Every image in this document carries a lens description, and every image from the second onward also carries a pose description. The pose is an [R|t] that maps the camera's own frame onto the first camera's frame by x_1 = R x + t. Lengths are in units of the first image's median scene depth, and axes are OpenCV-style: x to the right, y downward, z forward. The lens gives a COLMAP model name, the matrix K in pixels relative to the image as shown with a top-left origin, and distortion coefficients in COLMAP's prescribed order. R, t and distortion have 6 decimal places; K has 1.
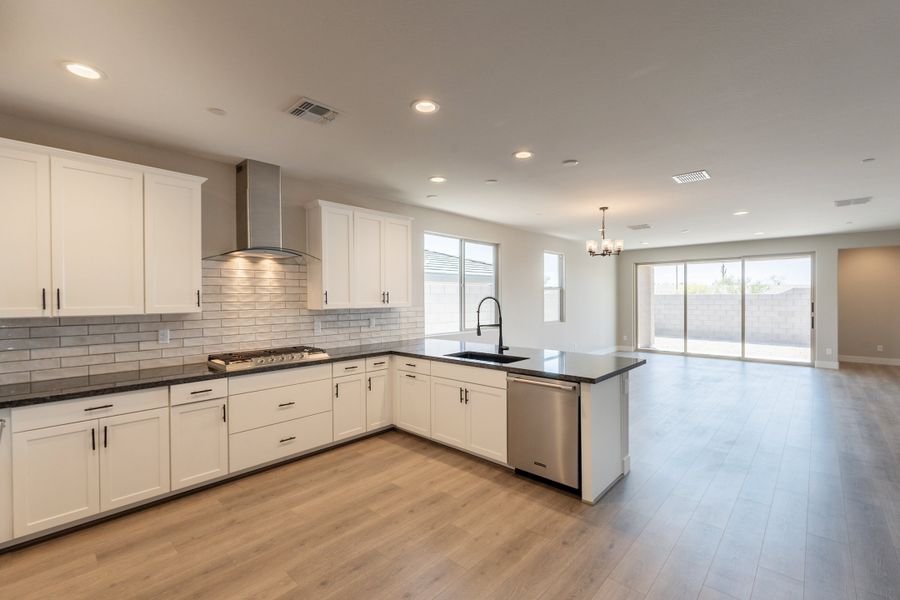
lens RADIAL K [[395.3, 0, 451.4], [0, 395.3, 299.4], [0, 0, 1]] dist [-0.001175, 0.000000]
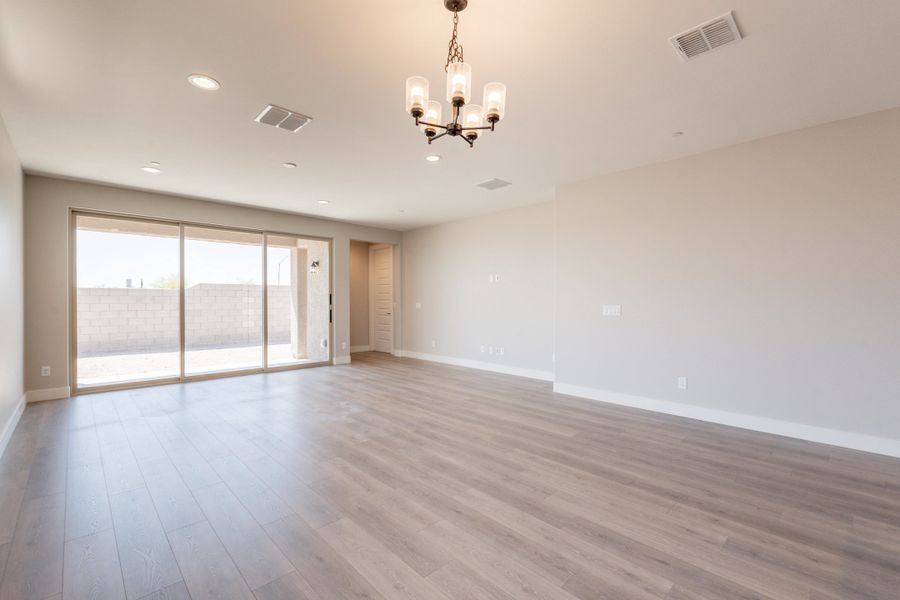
lens RADIAL K [[395.3, 0, 452.5], [0, 395.3, 300.6], [0, 0, 1]] dist [-0.001175, 0.000000]
pose [[0.053926, 0.004686, 0.998534, 0.041756], [0.003523, 0.999982, -0.004883, 0.057961], [-0.998539, 0.003781, 0.053908, 1.366955]]
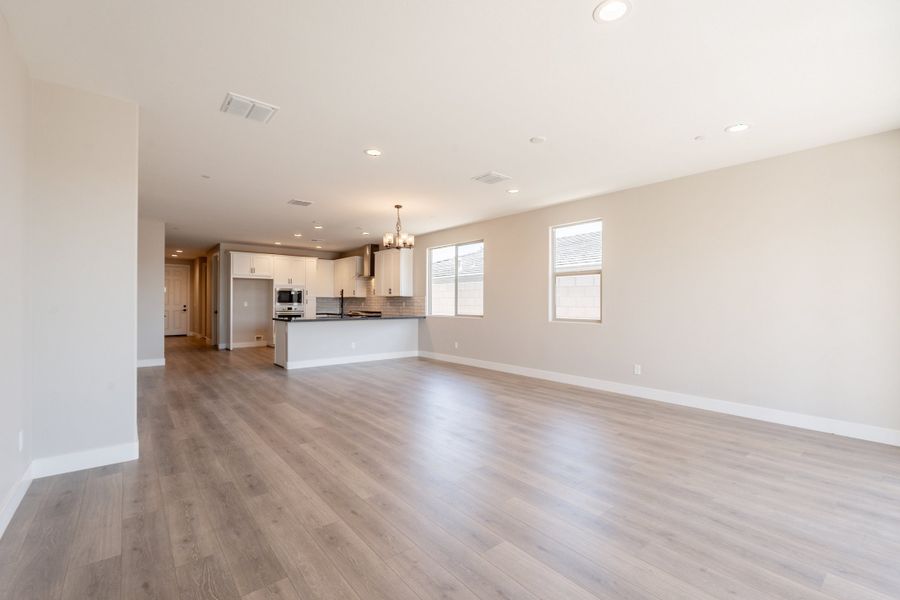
lens RADIAL K [[395.3, 0, 454.9], [0, 395.3, 301.4], [0, 0, 1]] dist [-0.001175, 0.000000]
pose [[-0.132179, 0.004180, -0.991217, 2.034972], [-0.004219, 0.999980, 0.004780, 0.041587], [0.991217, 0.004814, -0.132159, 1.813215]]
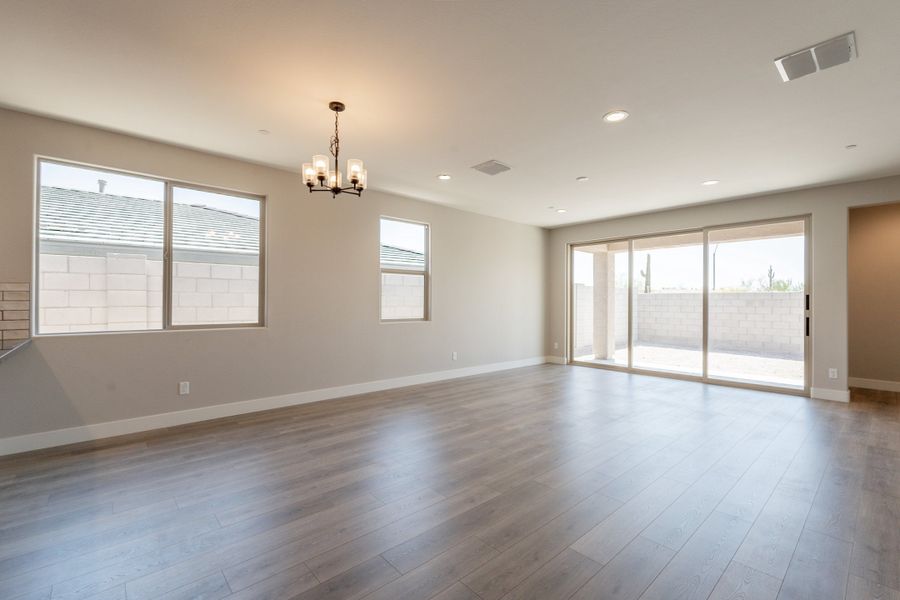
lens RADIAL K [[395.3, 0, 452.4], [0, 395.3, 298.4], [0, 0, 1]] dist [-0.001175, 0.000000]
pose [[0.996067, 0.007410, -0.088294, 0.826119], [-0.008766, 0.999849, -0.014980, 0.058682], [0.088170, 0.015695, 0.995982, 0.653509]]
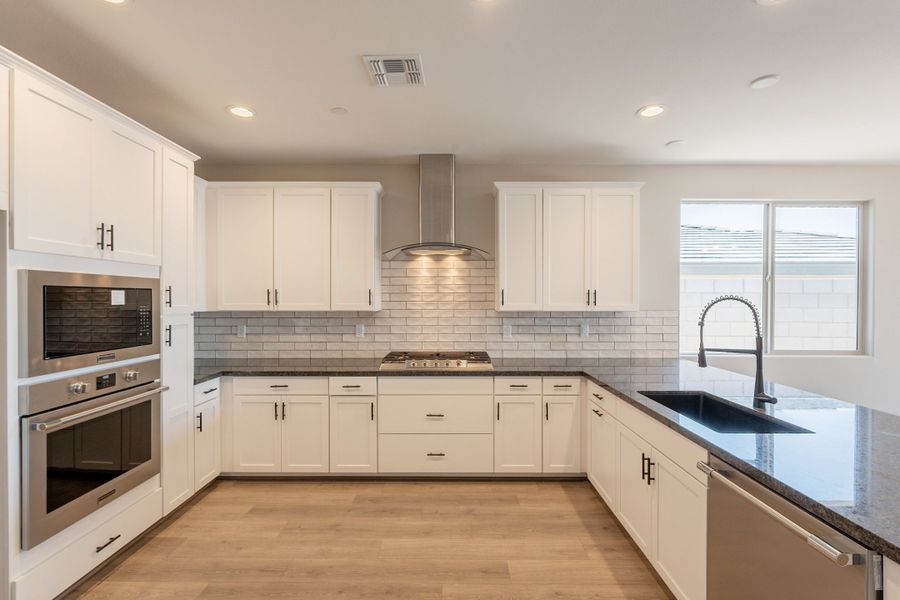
lens RADIAL K [[395.3, 0, 451.6], [0, 395.3, 300.3], [0, 0, 1]] dist [-0.001175, 0.000000]
pose [[0.676268, 0.009961, -0.736589, 0.226834], [-0.008783, 0.999947, 0.005459, -0.001537], [0.736604, 0.002778, 0.676319, 0.352965]]
